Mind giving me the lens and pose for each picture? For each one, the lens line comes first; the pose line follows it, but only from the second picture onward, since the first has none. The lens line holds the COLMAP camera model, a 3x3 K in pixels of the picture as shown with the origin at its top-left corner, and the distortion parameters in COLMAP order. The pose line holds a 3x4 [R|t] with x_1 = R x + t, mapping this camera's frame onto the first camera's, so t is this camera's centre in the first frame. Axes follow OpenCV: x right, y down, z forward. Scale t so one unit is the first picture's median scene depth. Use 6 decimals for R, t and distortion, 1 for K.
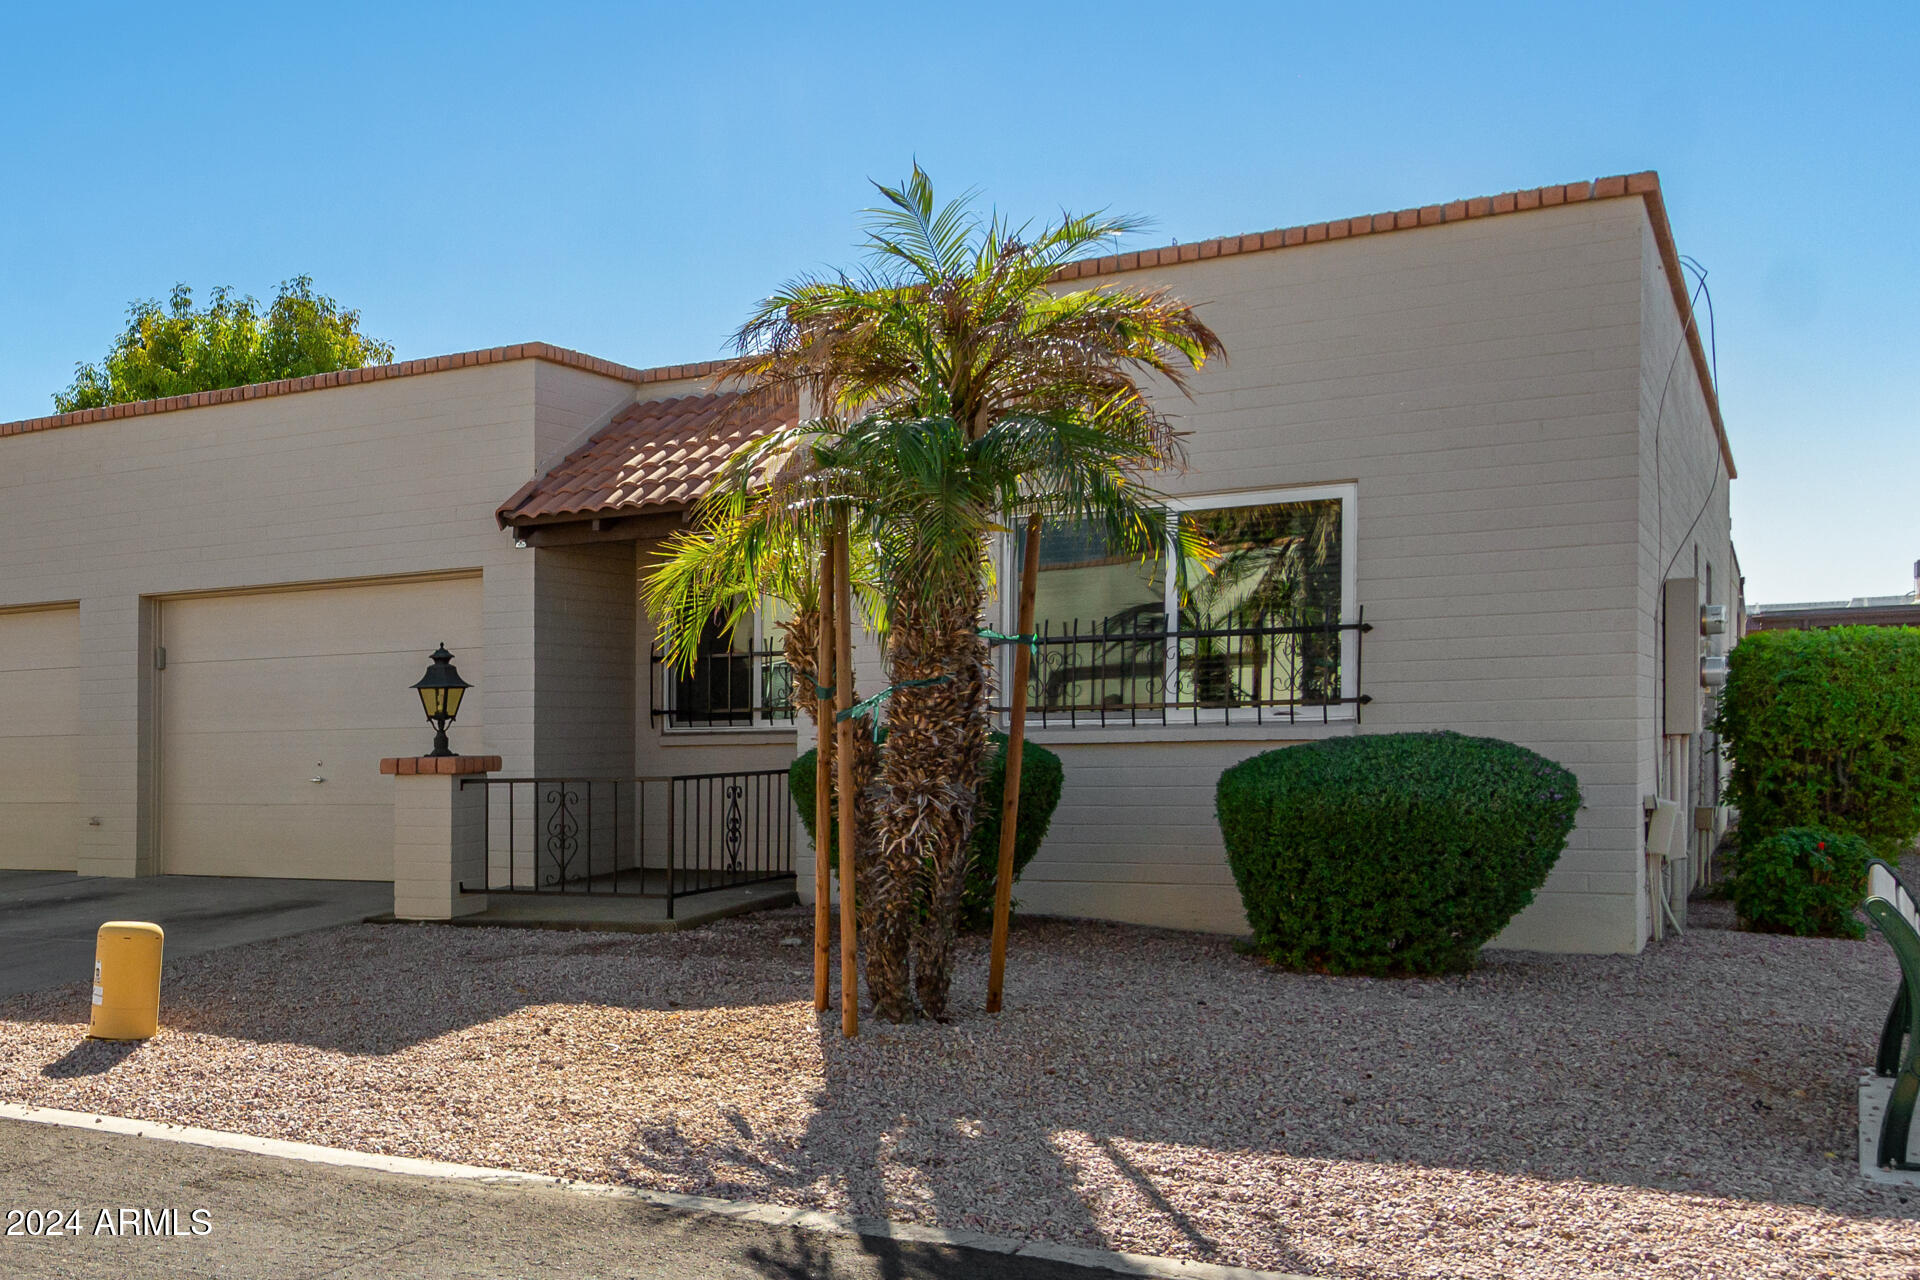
lens RADIAL K [[1194.0, 0, 959.7], [0, 1194.0, 715.8], [0, 0, 1]] dist [0.002304, -0.001349]
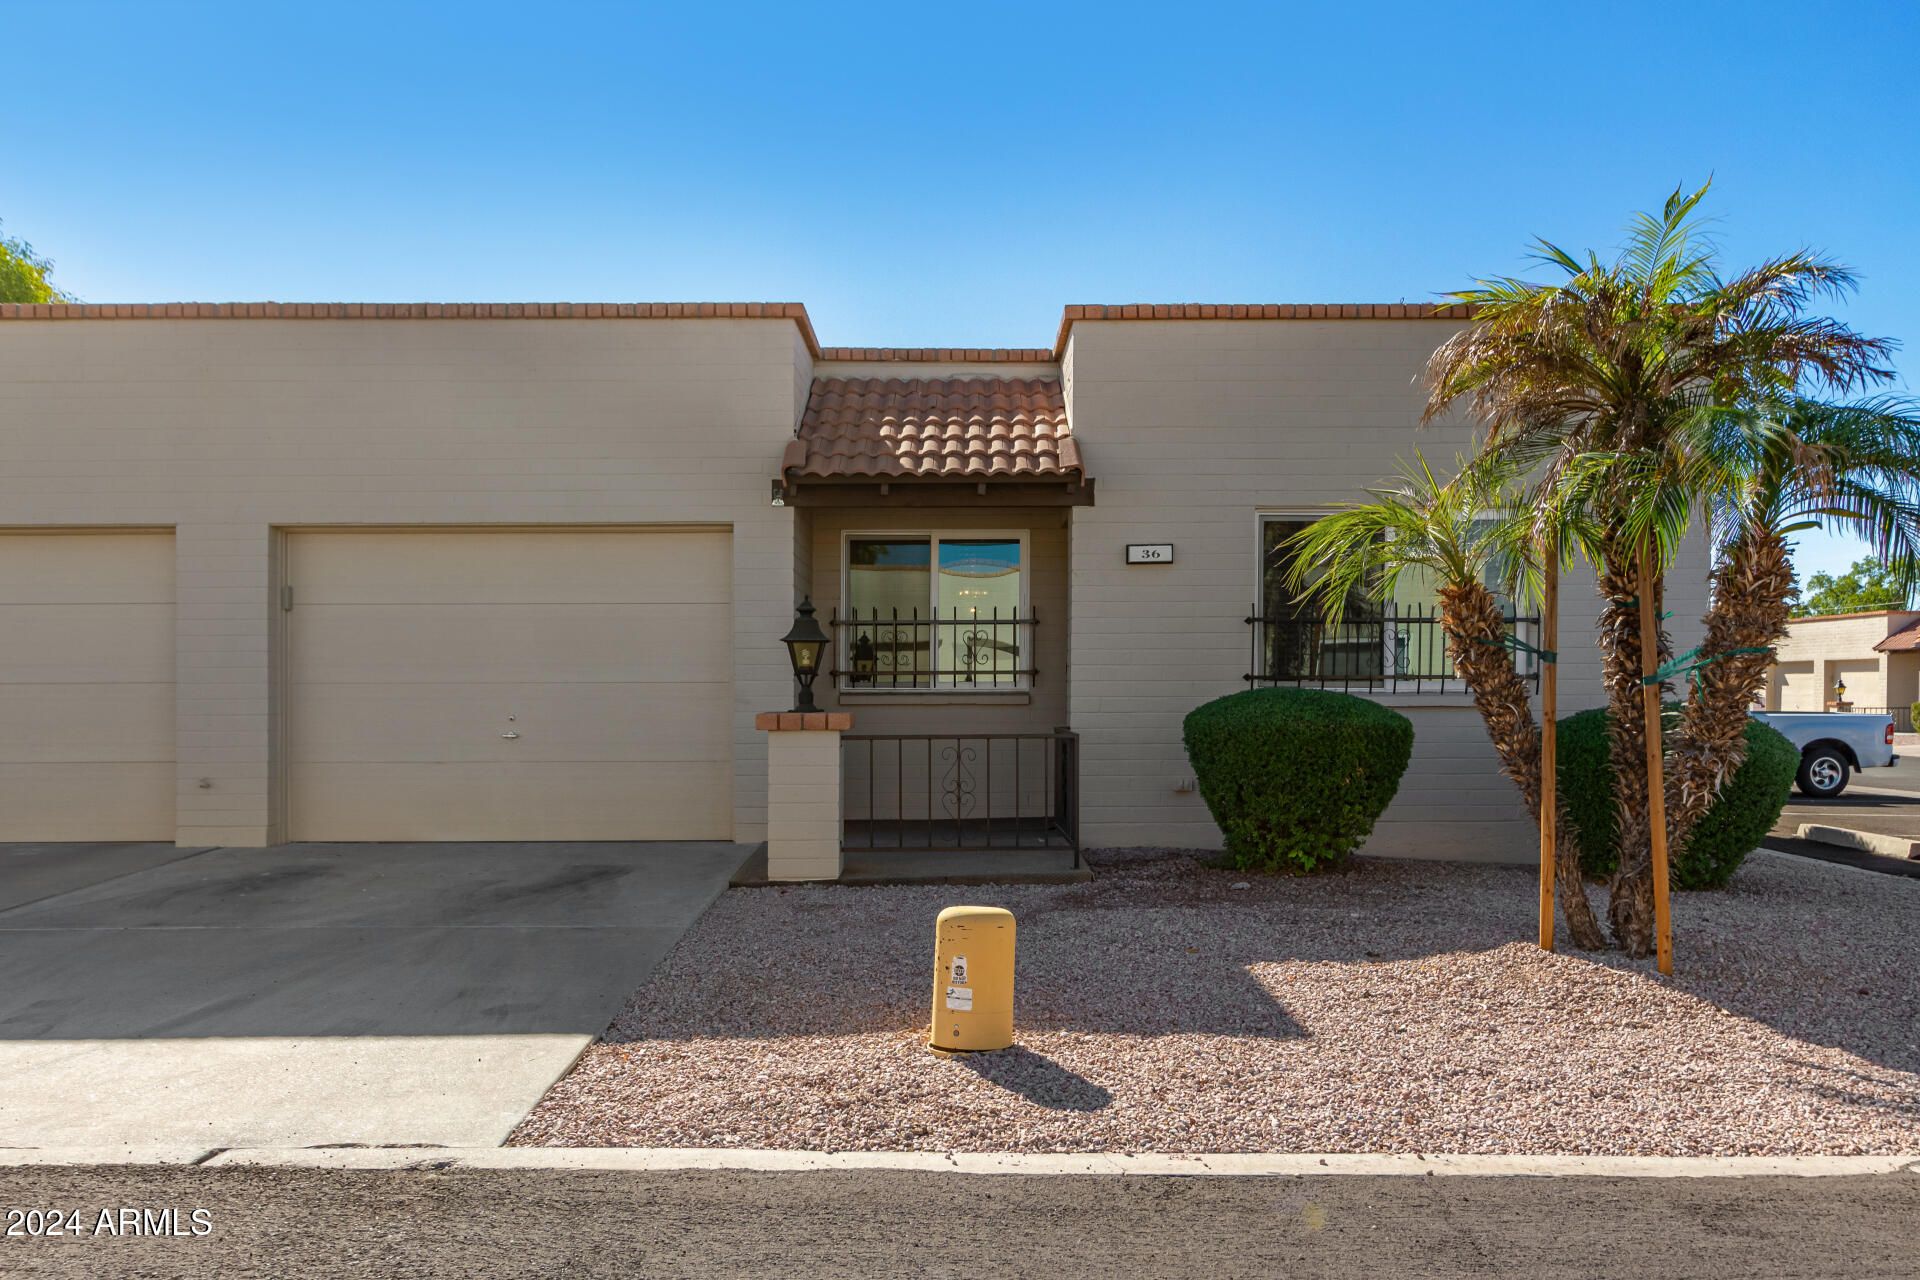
lens RADIAL K [[931.2, 0, 960.1], [0, 931.2, 697.4], [0, 0, 1]] dist [0.001334, 0.000442]
pose [[0.942149, 0.015348, 0.334842, -0.564905], [-0.019803, 0.999755, 0.009894, 0.011756], [-0.334608, -0.015952, 0.942222, 0.240030]]
